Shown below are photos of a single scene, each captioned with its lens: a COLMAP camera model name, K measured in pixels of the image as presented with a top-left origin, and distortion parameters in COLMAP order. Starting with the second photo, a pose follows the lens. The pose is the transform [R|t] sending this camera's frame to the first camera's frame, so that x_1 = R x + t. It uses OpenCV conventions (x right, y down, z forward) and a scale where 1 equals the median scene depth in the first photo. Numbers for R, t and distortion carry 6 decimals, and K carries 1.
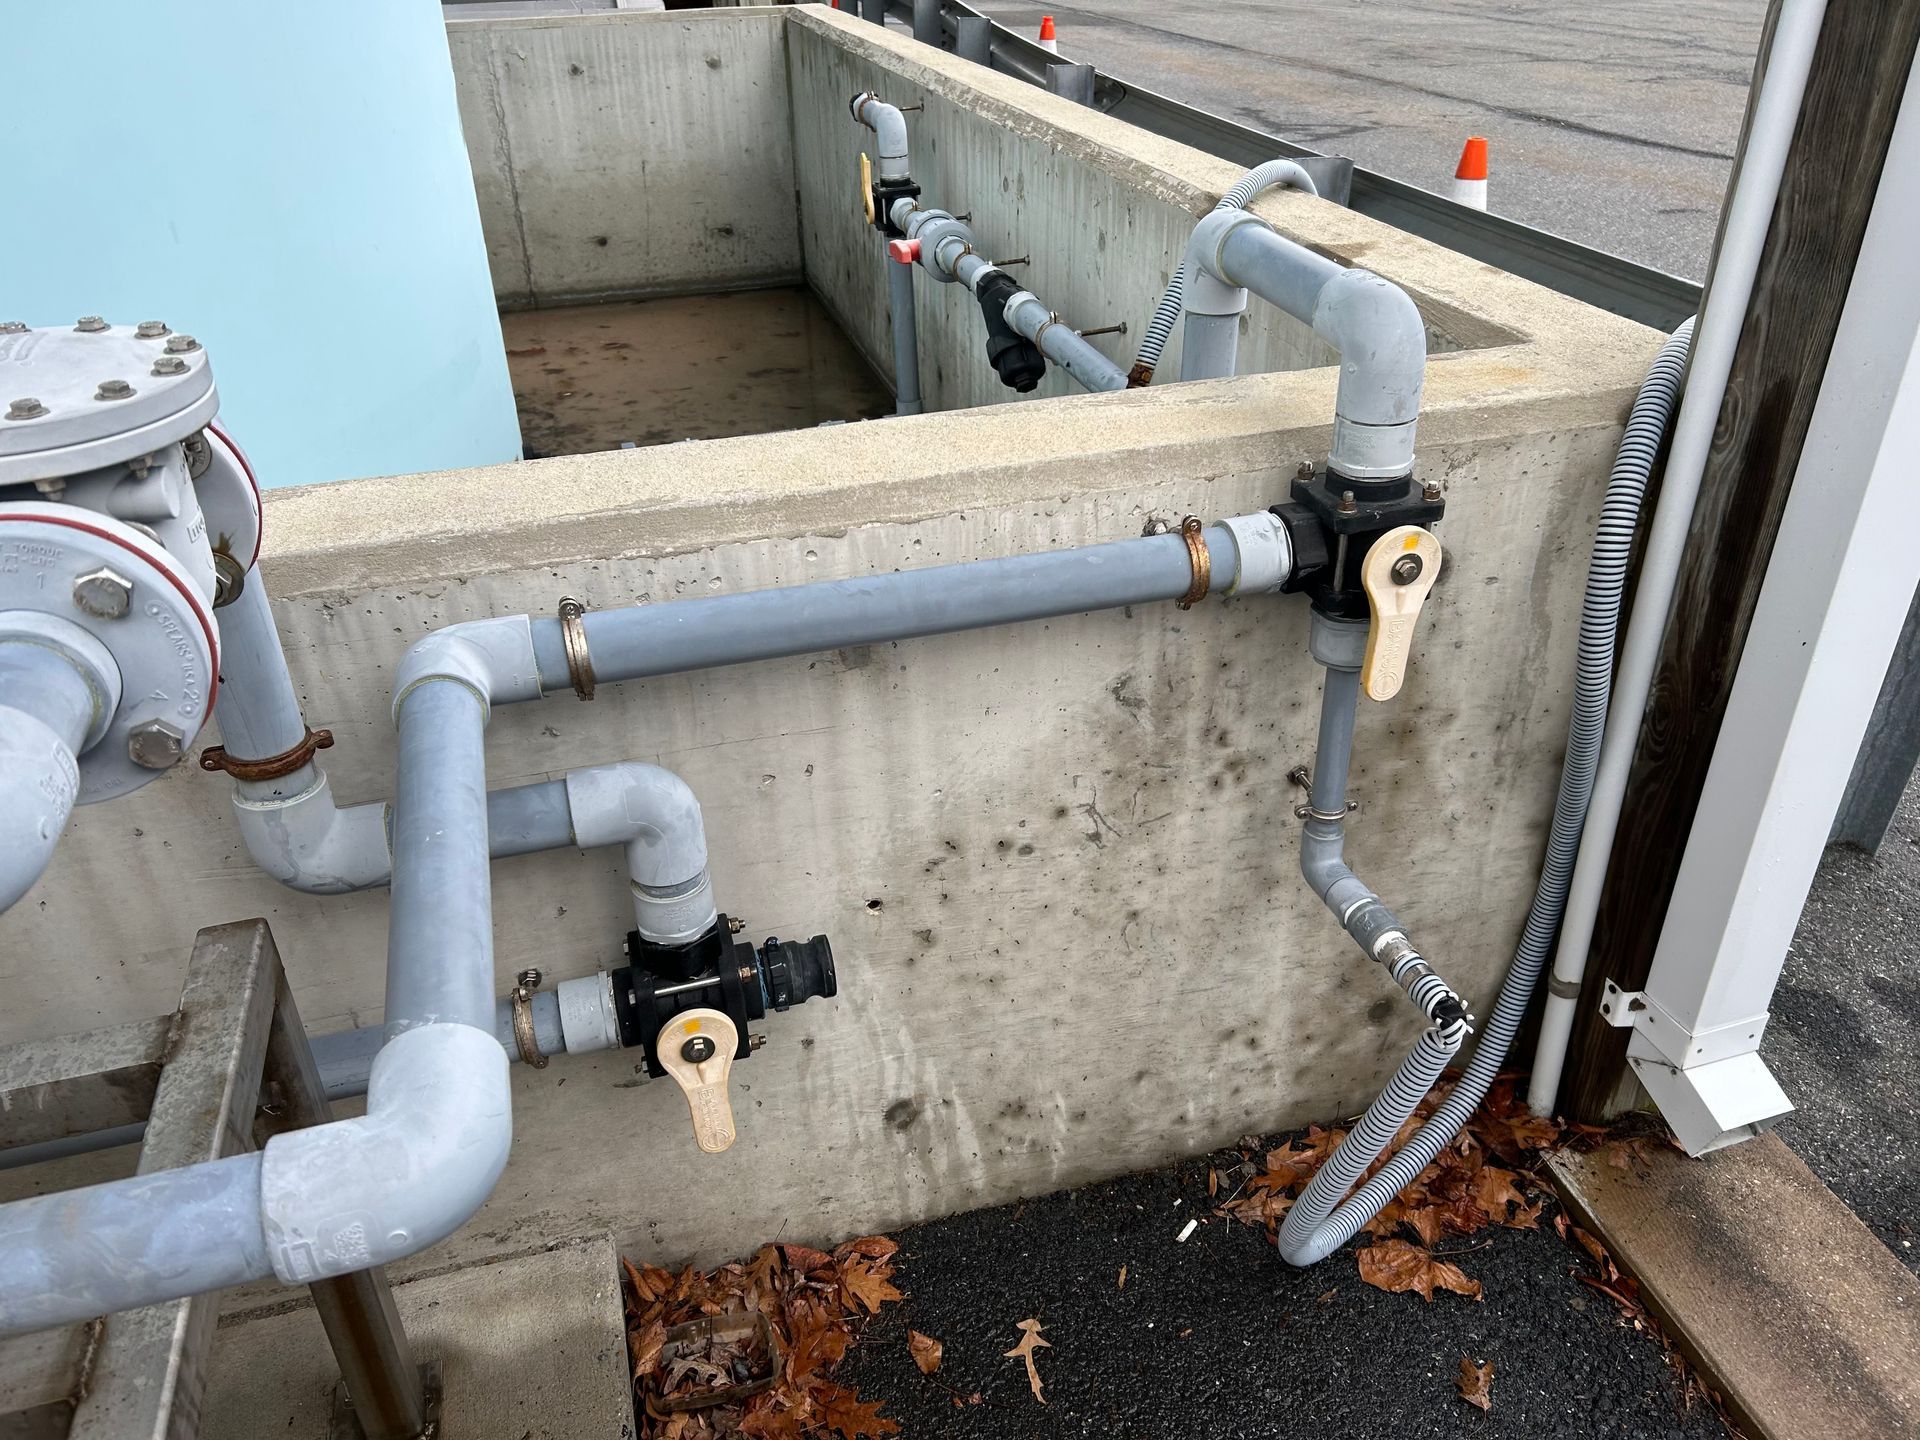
lens RADIAL K [[1418.0, 0, 960.0], [0, 1418.0, 720.0], [0, 0, 1]] dist [0.095721, -0.256920]
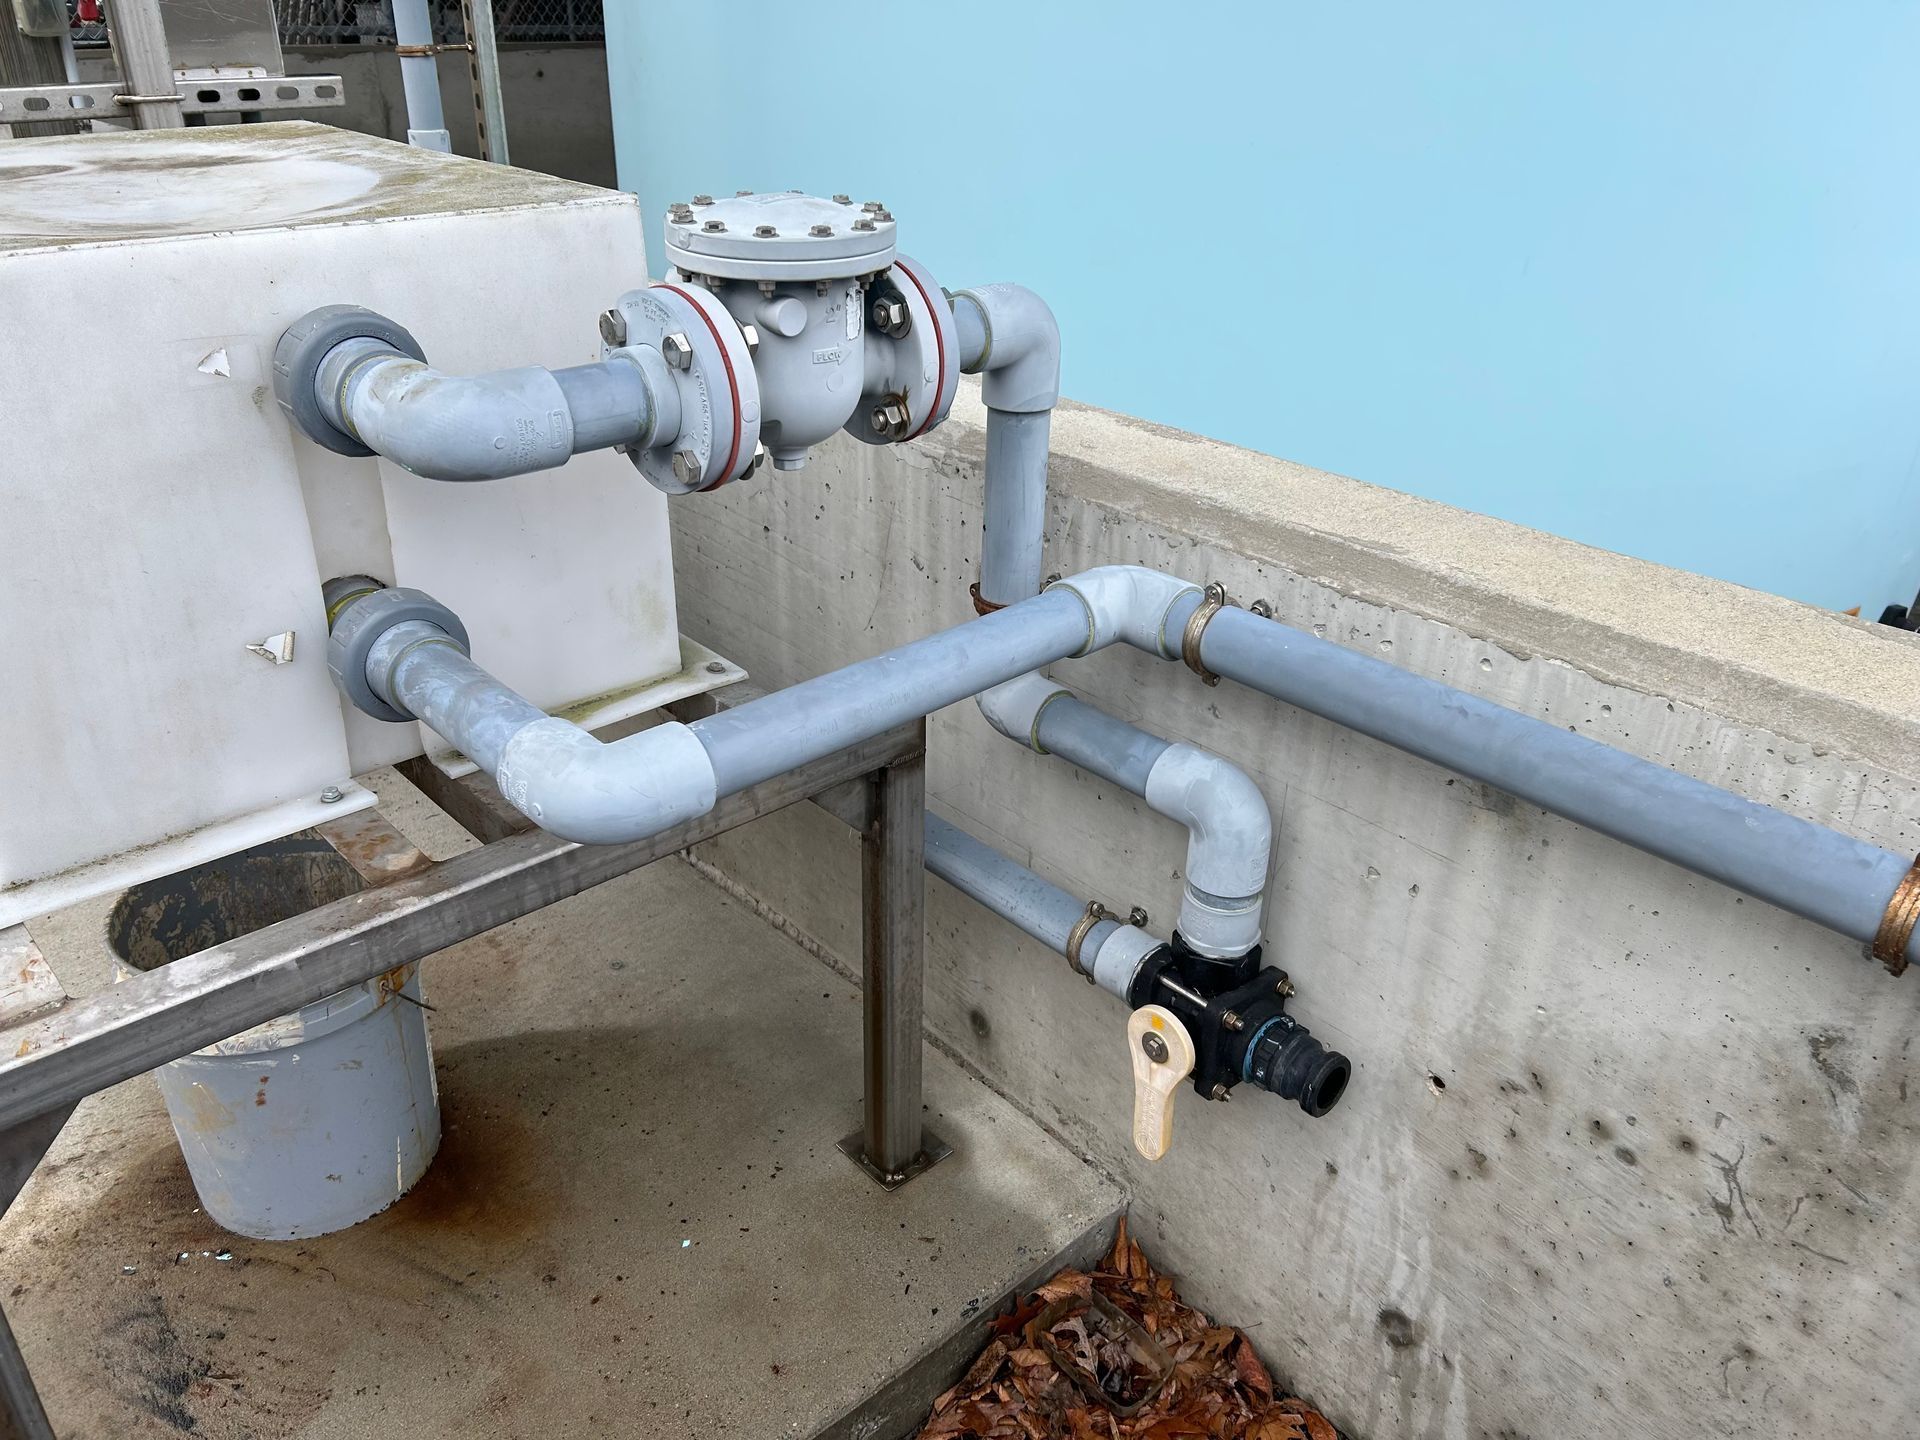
lens RADIAL K [[1445.4, 0, 960.0], [0, 1445.4, 720.0], [0, 0, 1]] dist [-0.005452, -0.042830]
pose [[0.426196, 0.431225, -0.795237, 0.424638], [-0.475138, 0.854764, 0.208860, -0.104505], [0.769805, 0.288832, 0.569189, 0.221694]]
